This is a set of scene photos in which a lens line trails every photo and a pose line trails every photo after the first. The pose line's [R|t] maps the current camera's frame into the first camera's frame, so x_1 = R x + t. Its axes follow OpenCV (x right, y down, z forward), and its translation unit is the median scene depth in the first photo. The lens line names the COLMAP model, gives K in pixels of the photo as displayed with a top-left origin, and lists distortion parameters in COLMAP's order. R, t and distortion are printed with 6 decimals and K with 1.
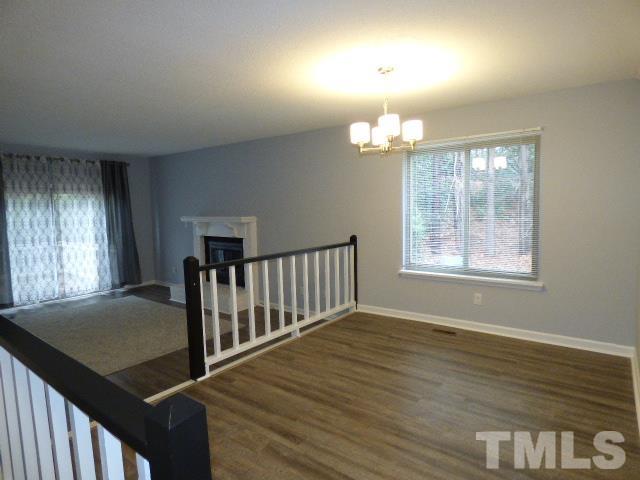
lens RADIAL K [[382.8, 0, 321.3], [0, 382.8, 238.5], [0, 0, 1]] dist [-0.027358, 0.002750]
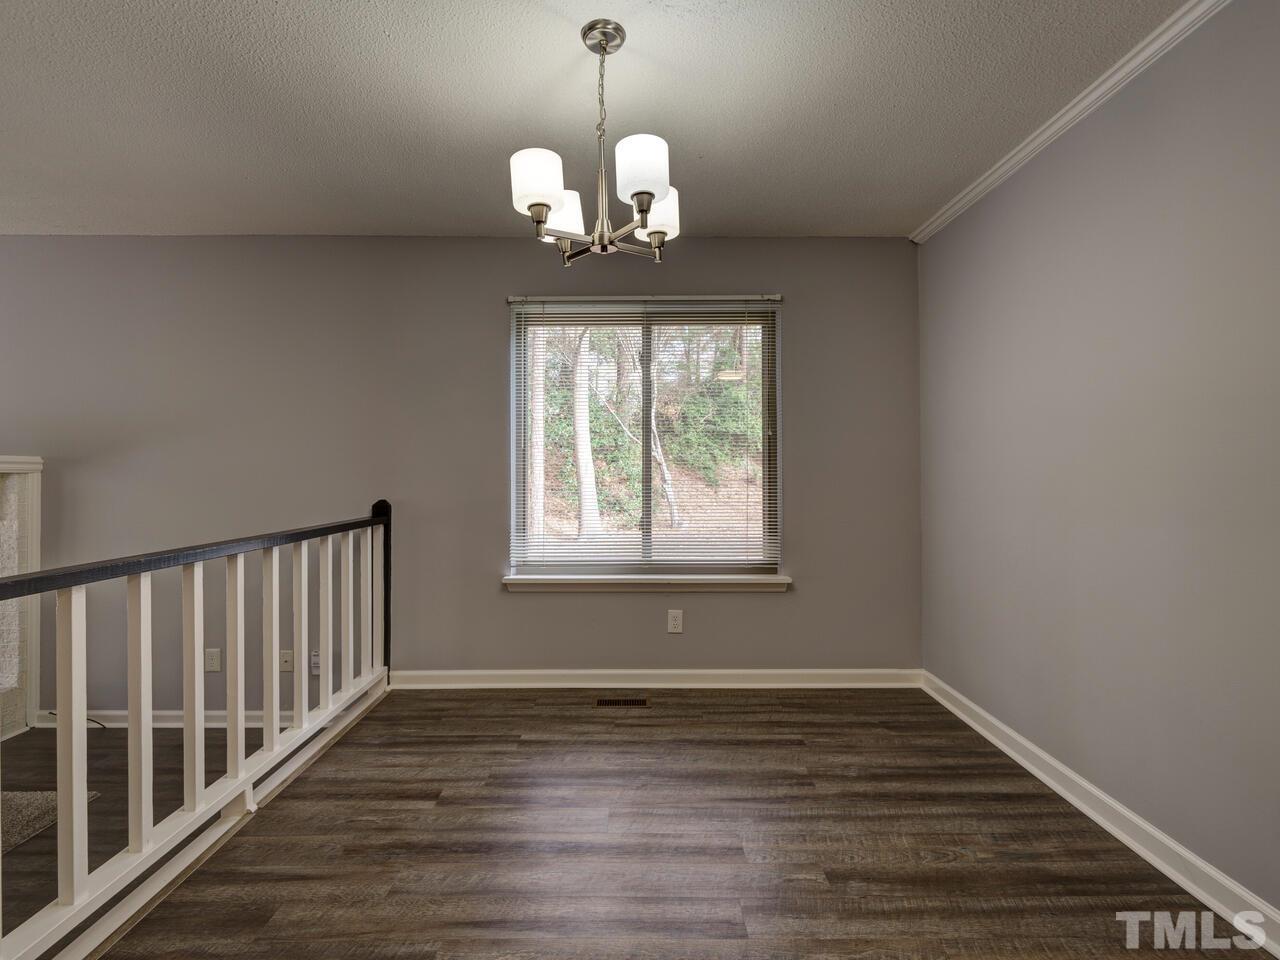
lens RADIAL K [[620.6, 0, 640.4], [0, 620.6, 468.5], [0, 0, 1]] dist [-0.003396, 0.000508]
pose [[0.797790, 0.023942, 0.602460, -0.149477], [0.035683, 0.995585, -0.086818, 0.037983], [-0.601878, 0.090760, 0.793414, 0.471748]]
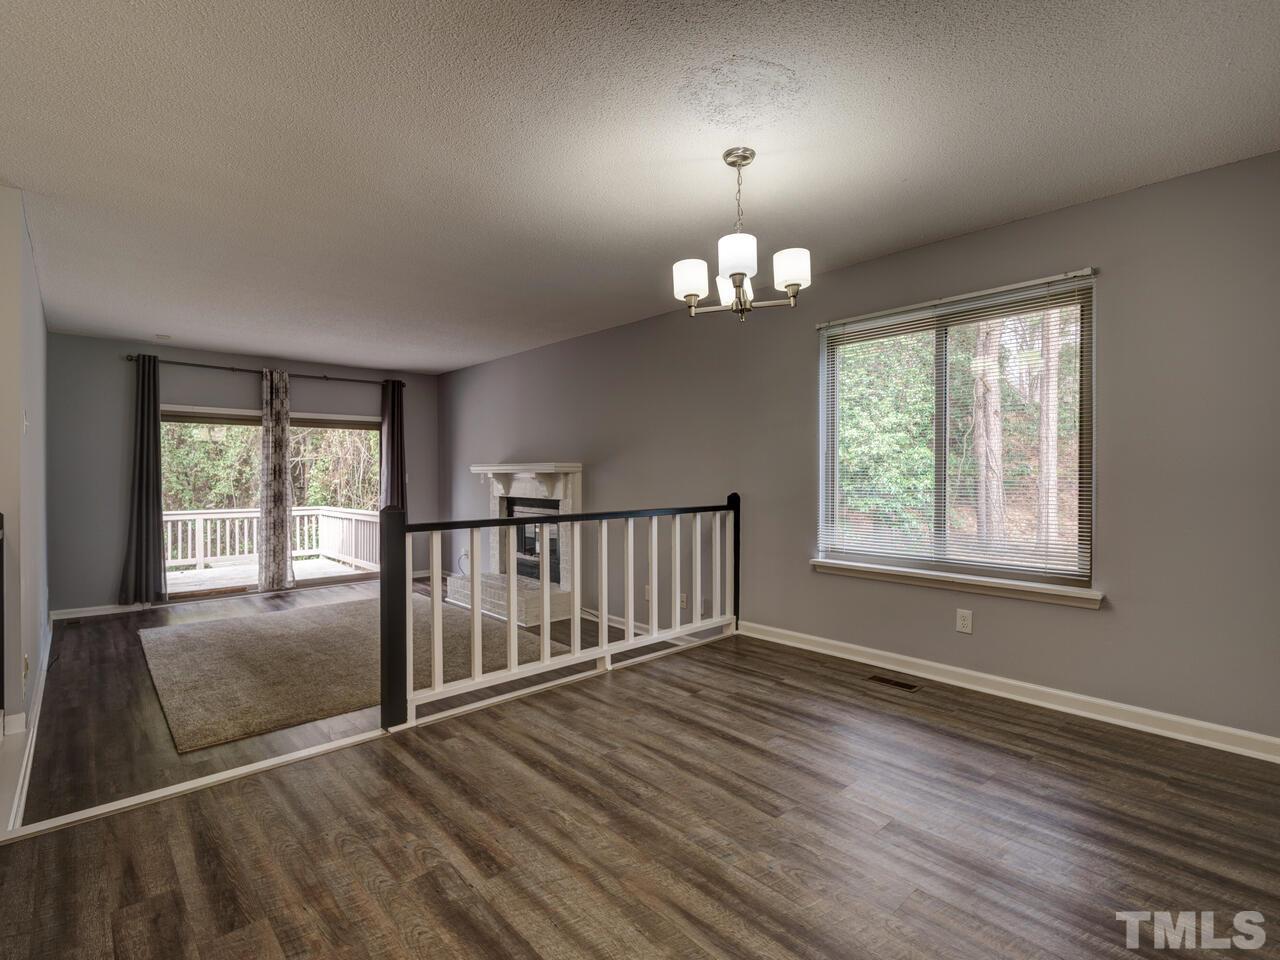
lens RADIAL K [[620.6, 0, 644.5], [0, 620.6, 478.9], [0, 0, 1]] dist [-0.003396, 0.000508]
pose [[0.983527, 0.020586, -0.179584, 0.183091], [-0.033370, 0.997096, -0.068460, 0.056040], [0.177653, 0.073325, 0.981358, 0.152560]]
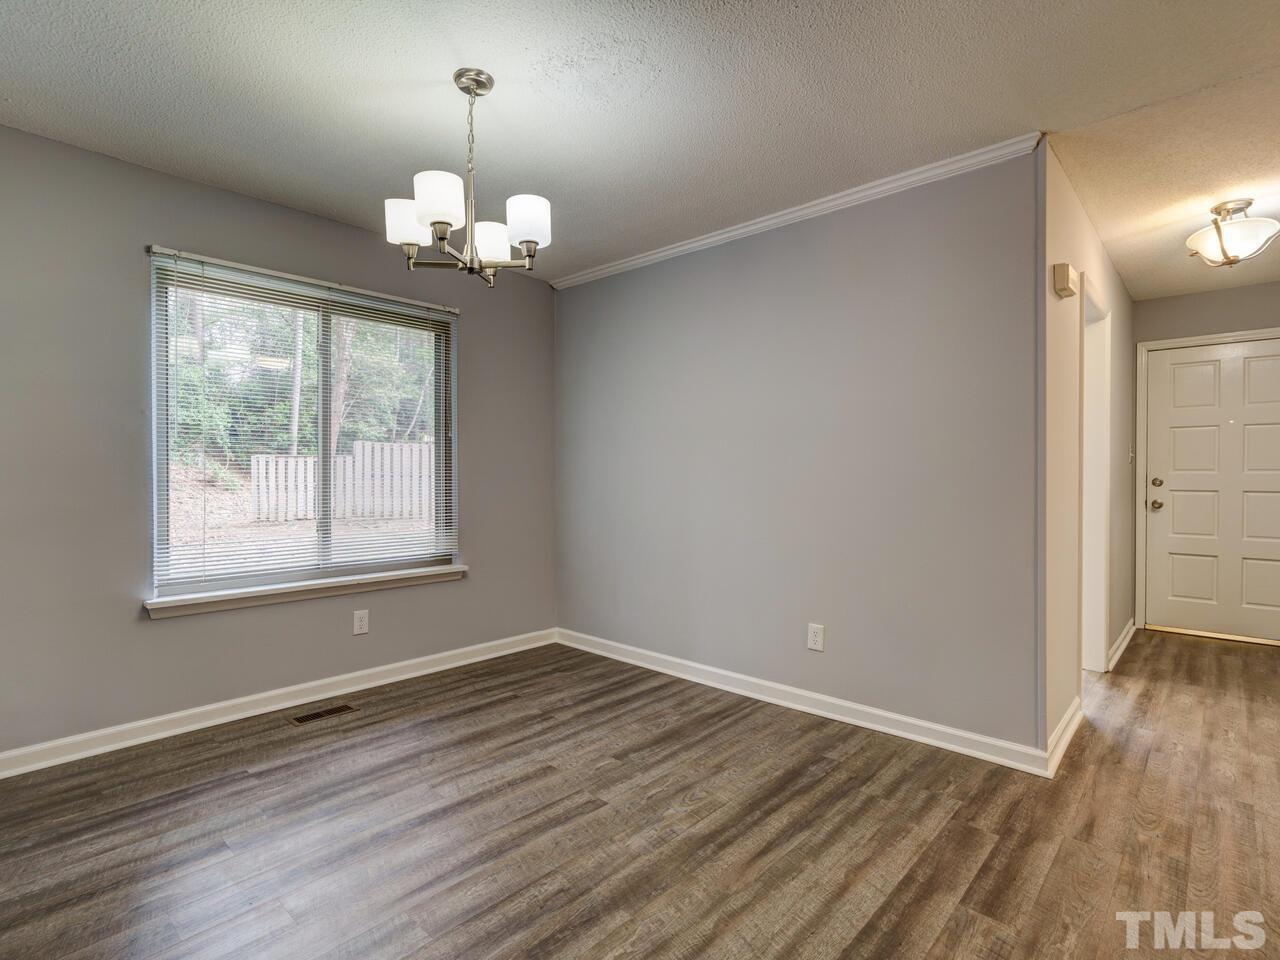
lens RADIAL K [[638.1, 0, 647.2], [0, 638.1, 481.6], [0, 0, 1]] dist [-0.001440, 0.001134]
pose [[0.095921, 0.009107, 0.995347, -0.471104], [0.078280, 0.996792, -0.016664, 0.028423], [-0.992306, 0.079514, 0.094901, 0.698947]]
